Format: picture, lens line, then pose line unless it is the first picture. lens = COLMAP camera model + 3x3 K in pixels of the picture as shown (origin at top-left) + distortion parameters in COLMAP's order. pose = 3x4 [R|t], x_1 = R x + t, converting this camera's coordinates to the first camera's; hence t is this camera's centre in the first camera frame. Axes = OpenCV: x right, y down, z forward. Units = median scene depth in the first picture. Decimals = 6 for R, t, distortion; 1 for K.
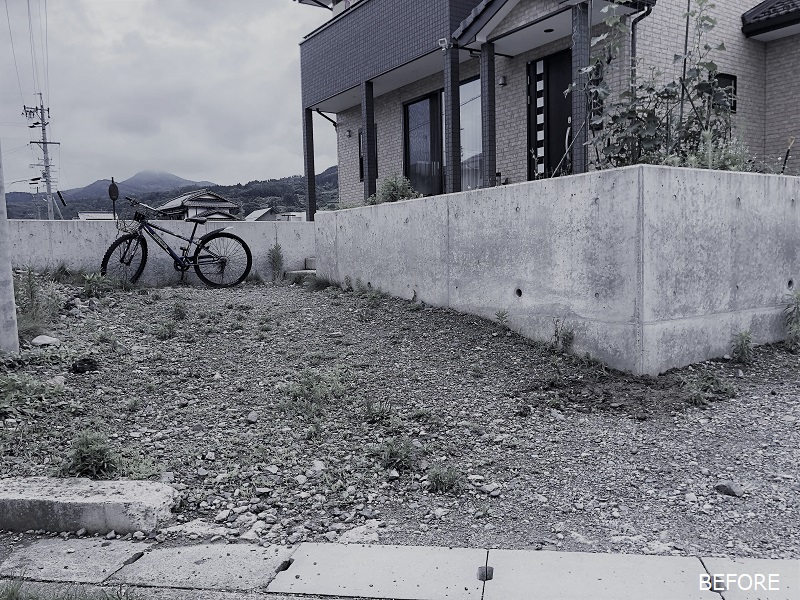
lens RADIAL K [[654.5, 0, 400.0], [0, 654.5, 300.0], [0, 0, 1]] dist [0.045670, -0.055153]
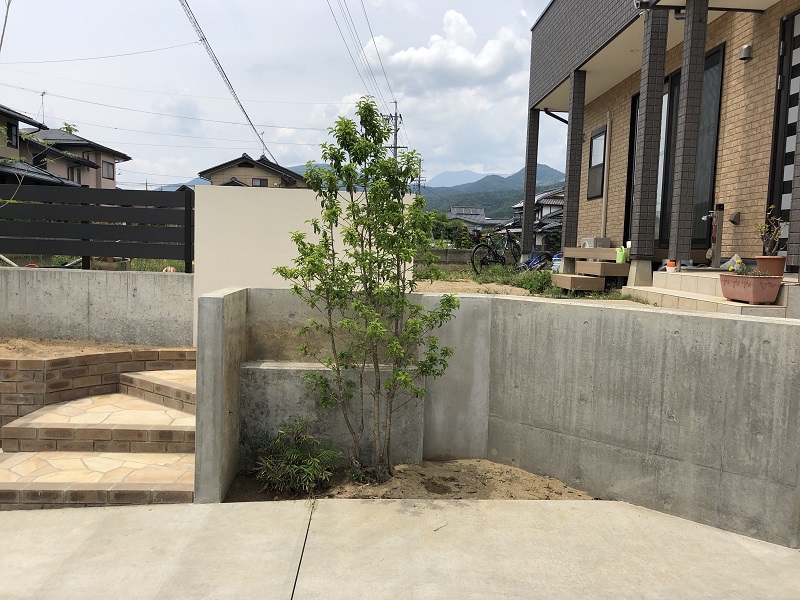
lens RADIAL K [[654.5, 0, 400.0], [0, 654.5, 300.0], [0, 0, 1]] dist [0.045670, -0.055153]
pose [[0.849766, 0.101414, -0.517314, 0.226427], [-0.097609, 0.994622, 0.034646, -0.098814], [0.518045, 0.021053, 0.855094, 0.325933]]
